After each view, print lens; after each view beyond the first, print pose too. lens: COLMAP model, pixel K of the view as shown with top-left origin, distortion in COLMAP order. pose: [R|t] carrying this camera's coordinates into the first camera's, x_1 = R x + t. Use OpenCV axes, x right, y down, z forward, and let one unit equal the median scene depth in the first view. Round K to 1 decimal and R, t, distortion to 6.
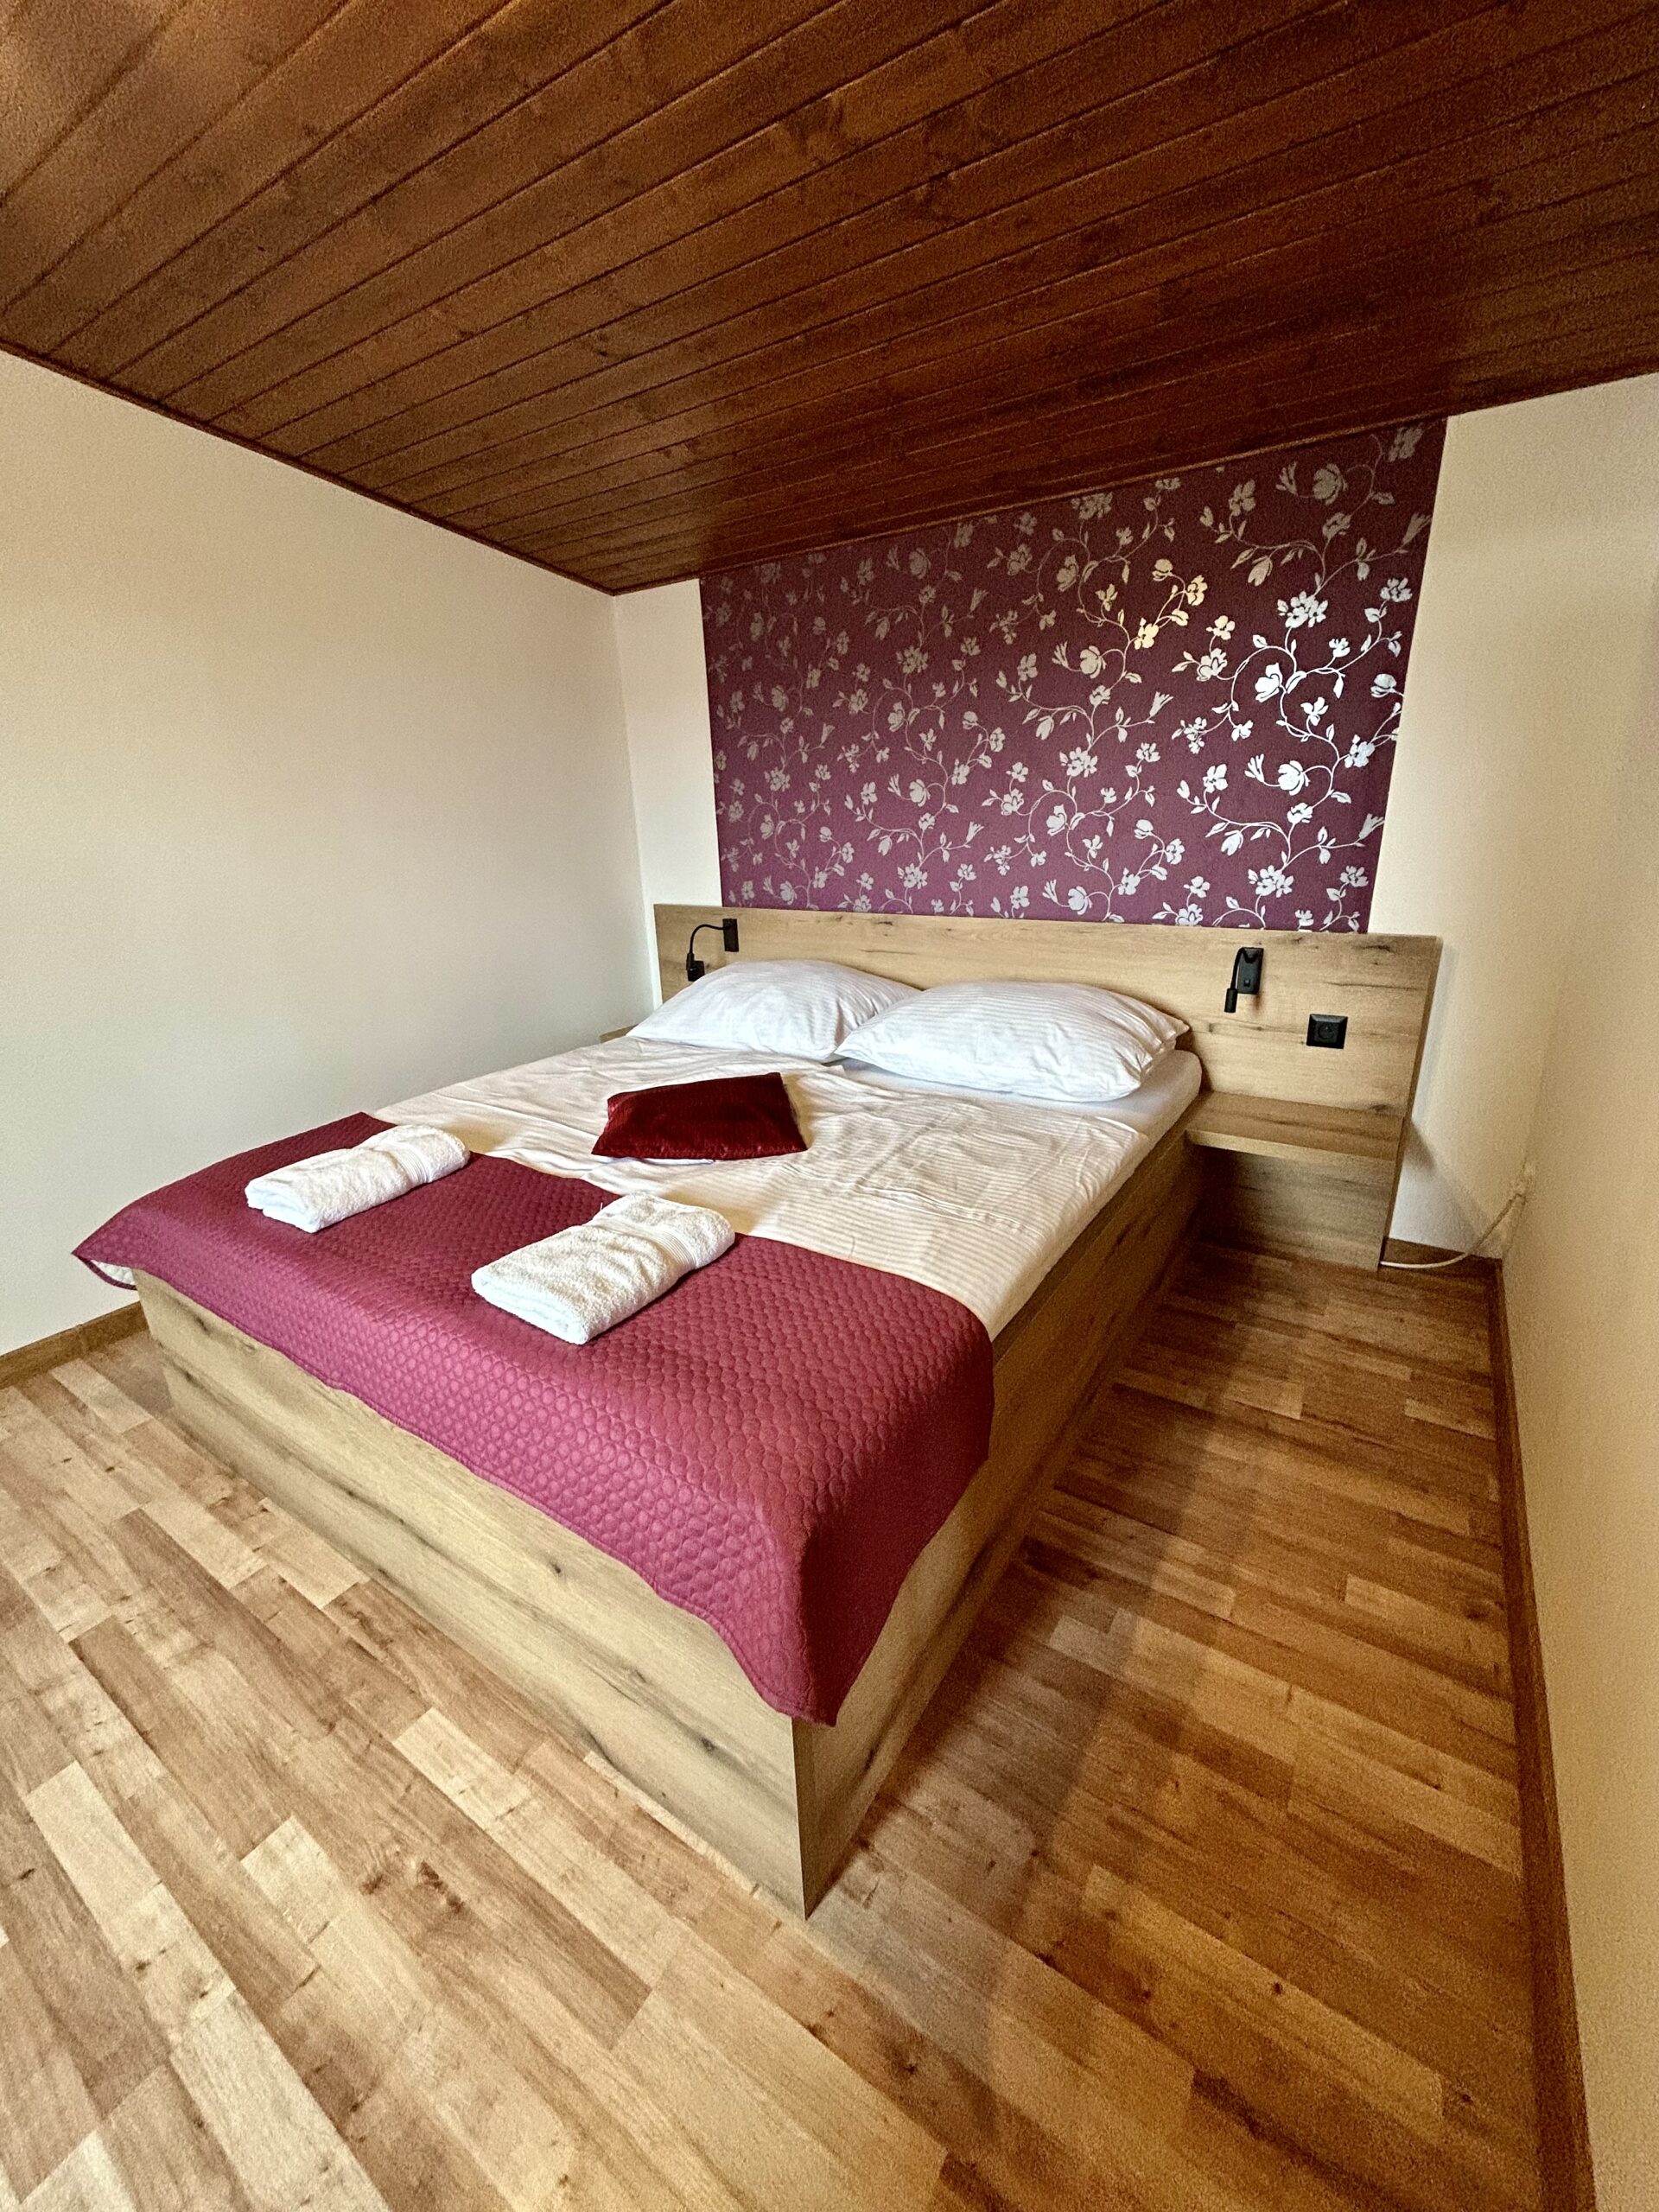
lens RADIAL K [[891.5, 0, 829.5], [0, 891.5, 1106.0], [0, 0, 1]] dist [0.000566, -0.000364]
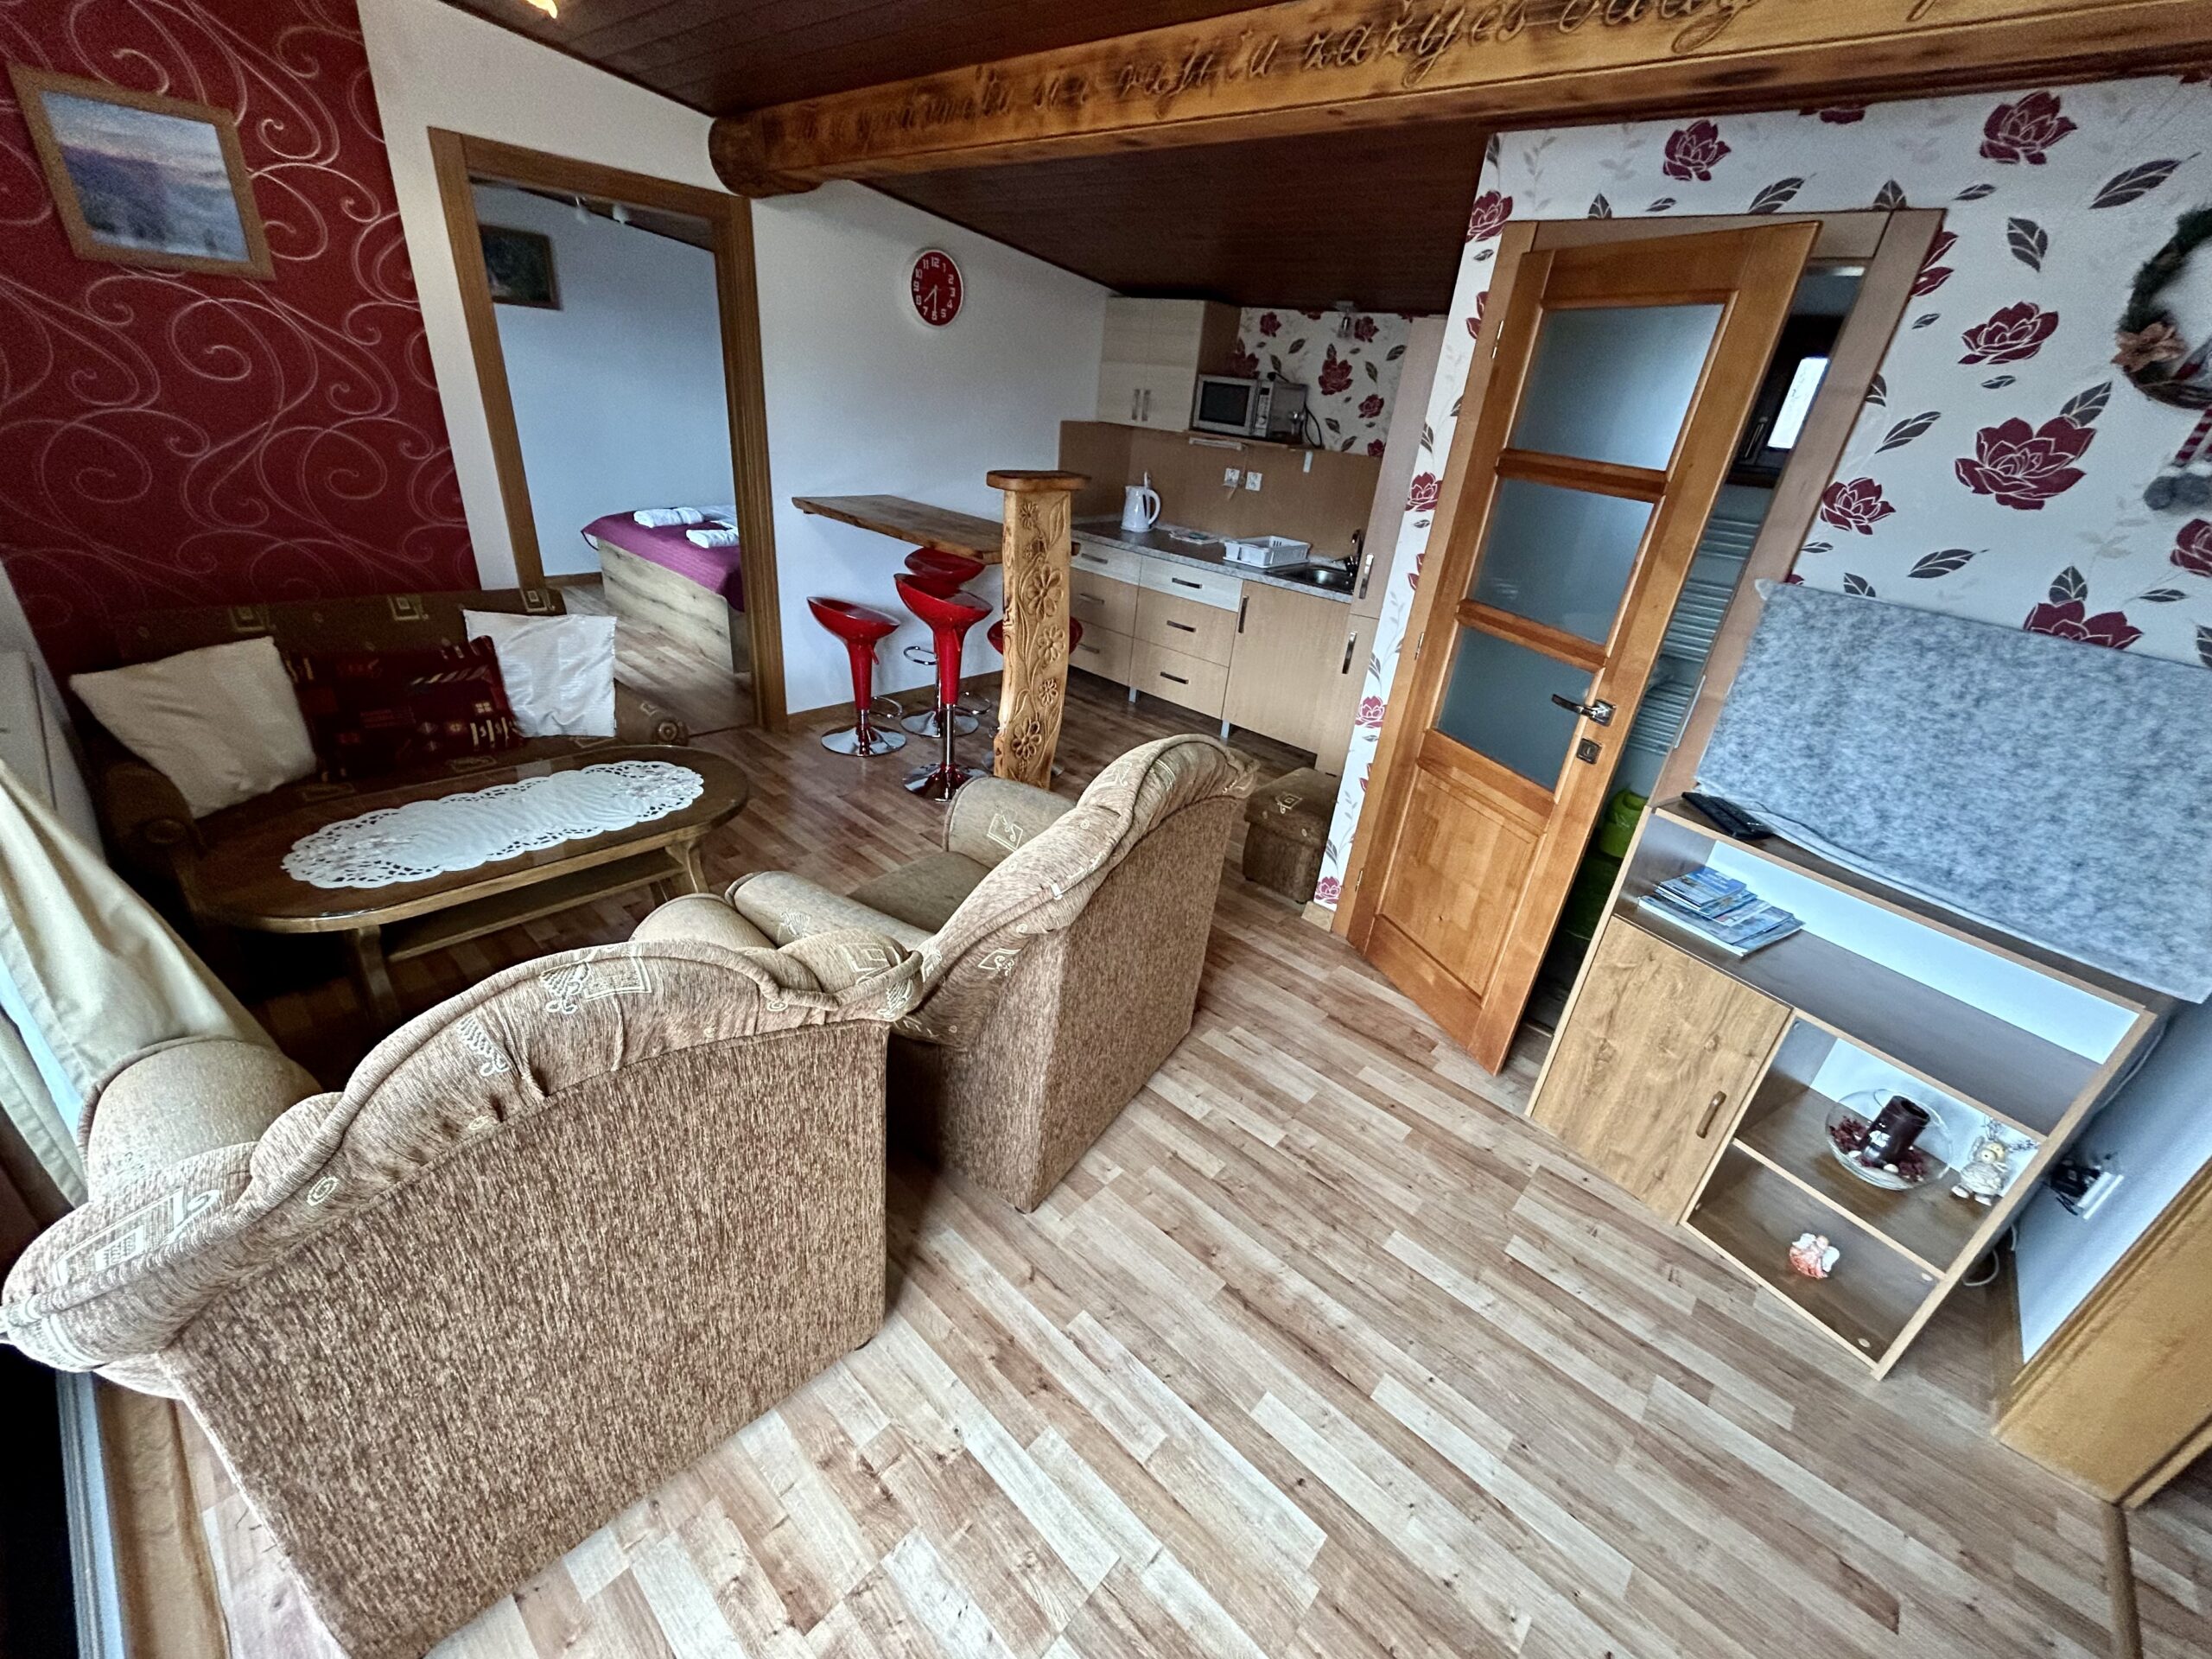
lens RADIAL K [[891.5, 0, 1094.8], [0, 891.5, 829.7], [0, 0, 1]] dist [0.000566, -0.000364]
pose [[0.980096, 0.177662, -0.088593, 1.218523], [-0.163821, 0.975837, 0.144587, 0.384333], [0.112140, -0.127196, 0.985518, -1.776688]]
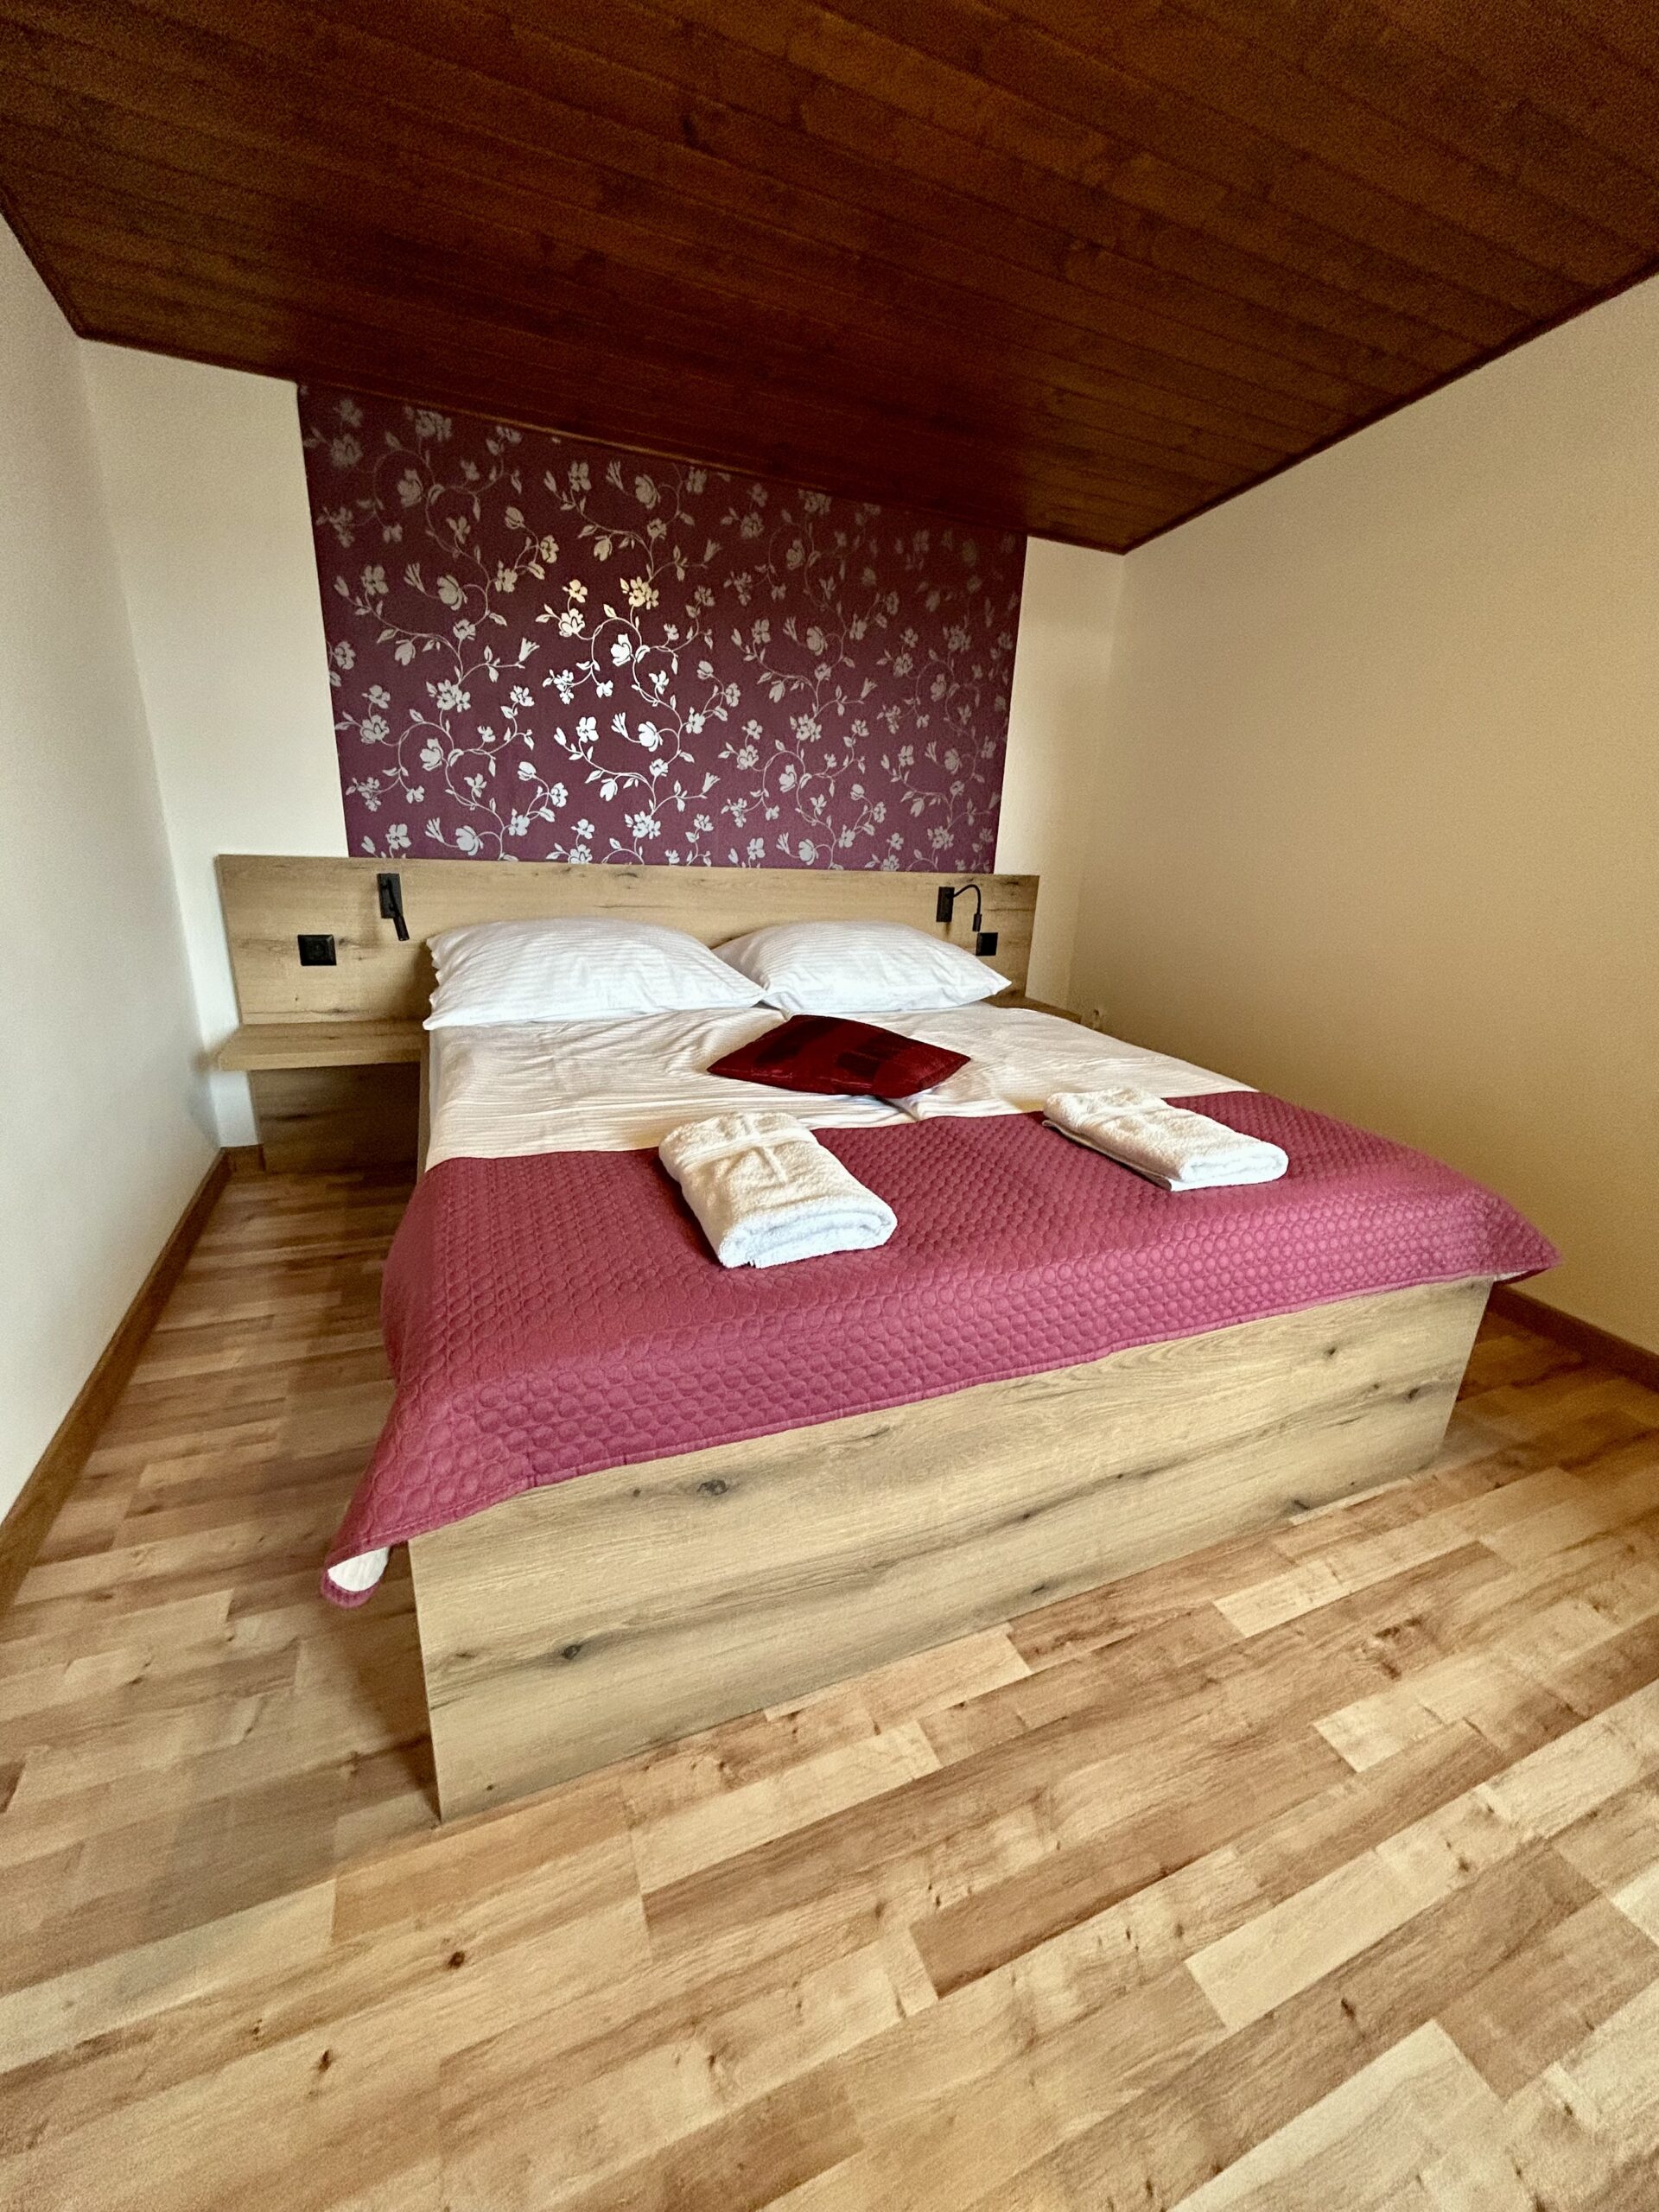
lens RADIAL K [[890.3, 0, 829.5], [0, 890.3, 1106.0], [0, 0, 1]] dist [0.002002, 0.000248]
pose [[0.543225, -0.204574, 0.814282, -0.903175], [0.203839, 0.972978, 0.108458, -0.041595], [-0.814467, 0.107066, 0.570247, 0.470800]]
